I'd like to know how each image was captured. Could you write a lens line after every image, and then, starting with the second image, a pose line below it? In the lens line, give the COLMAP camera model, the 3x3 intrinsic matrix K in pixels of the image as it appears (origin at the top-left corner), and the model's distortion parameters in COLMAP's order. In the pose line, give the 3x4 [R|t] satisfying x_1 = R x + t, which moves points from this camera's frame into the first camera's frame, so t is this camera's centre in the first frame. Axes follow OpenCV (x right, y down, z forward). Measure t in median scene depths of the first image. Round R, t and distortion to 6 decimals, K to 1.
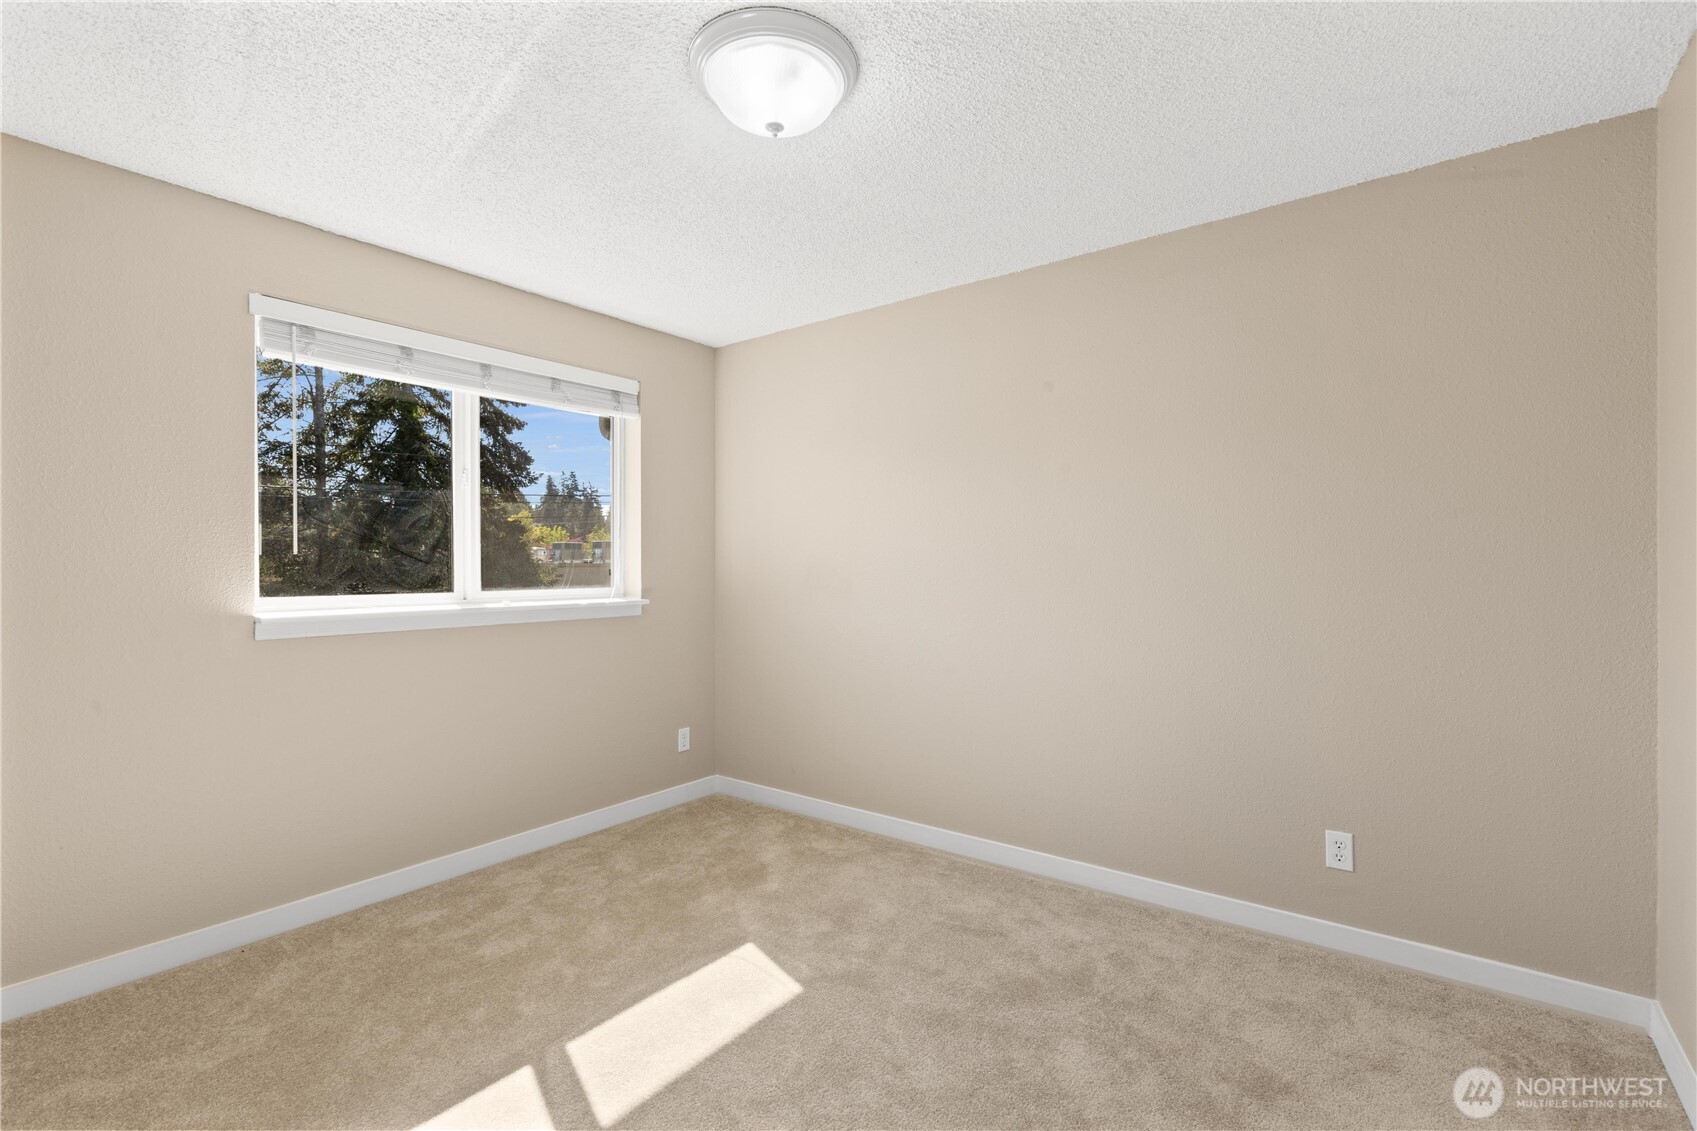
lens RADIAL K [[749.5, 0, 848.5], [0, 749.5, 565.5], [0, 0, 1]] dist [0.001439, 0.000014]
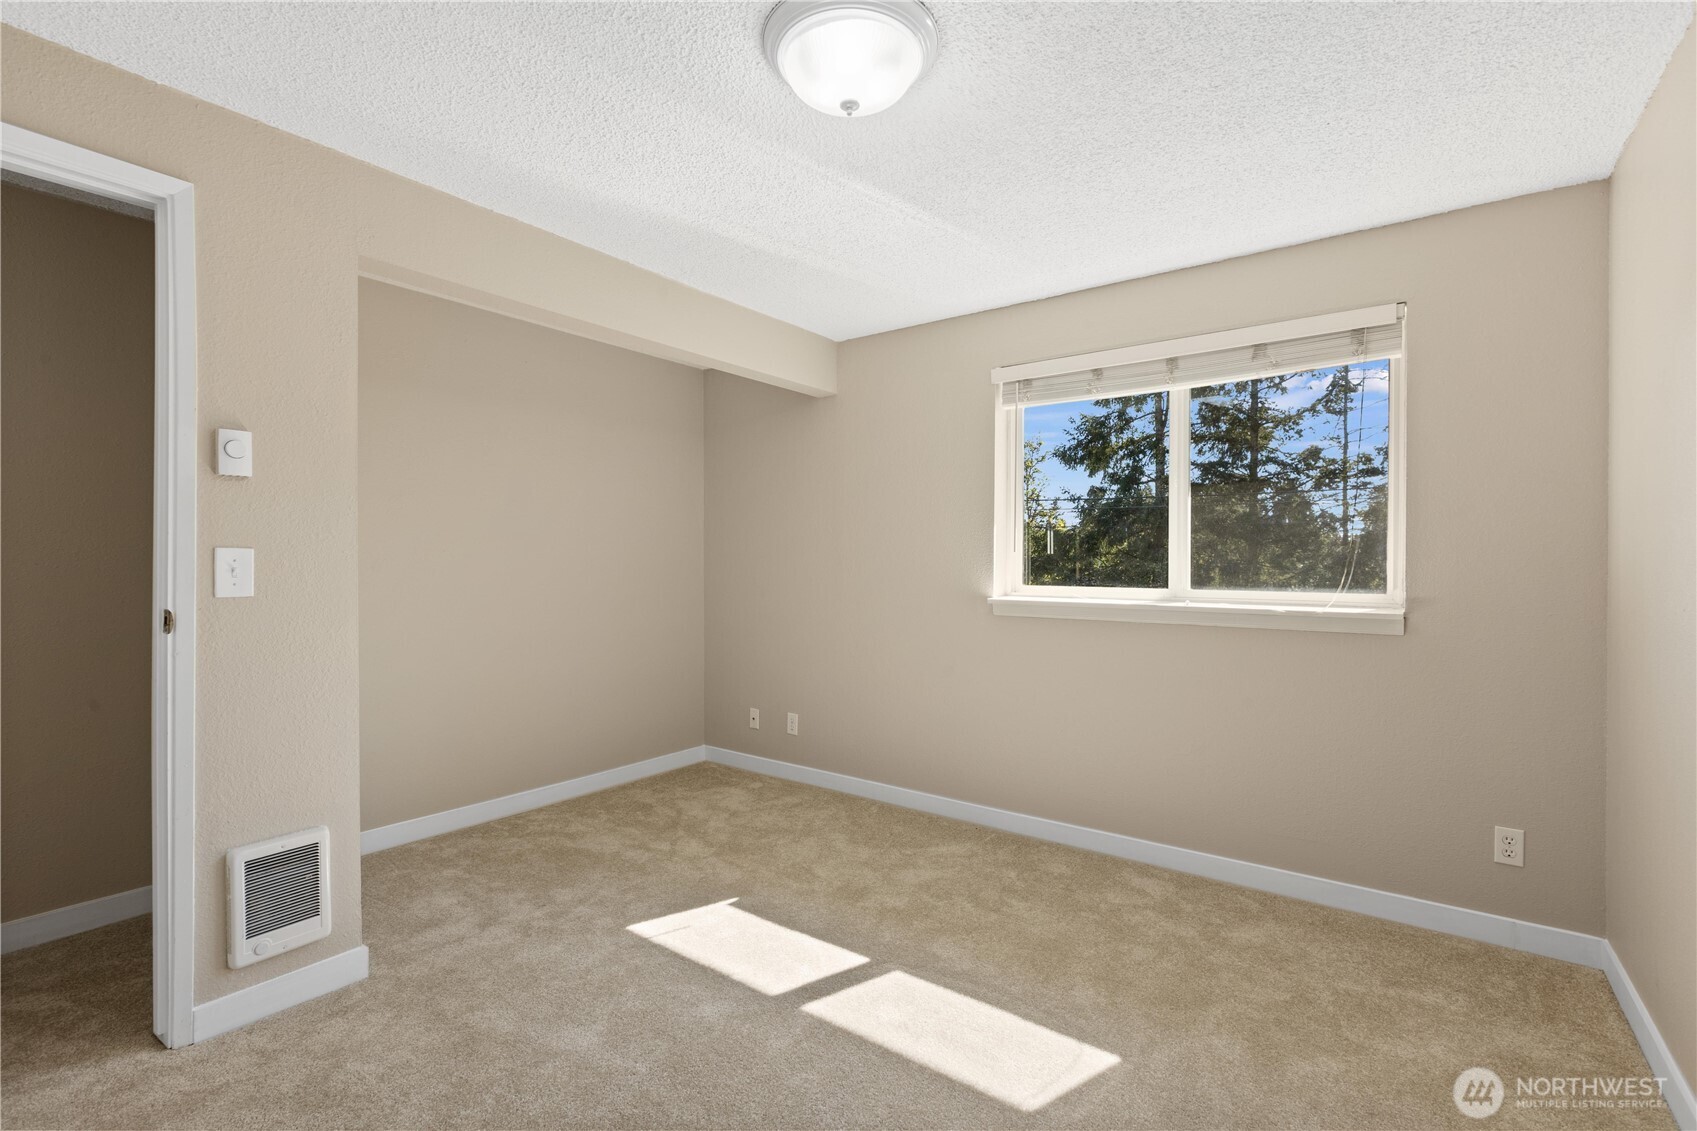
lens RADIAL K [[758.0, 0, 848.7], [0, 758.0, 558.5], [0, 0, 1]] dist [0.000074, -0.000266]
pose [[0.018247, 0.001334, -0.999833, 0.495372], [-0.004599, 0.999989, 0.001250, -0.004832], [0.999823, 0.004576, 0.018253, 0.551617]]
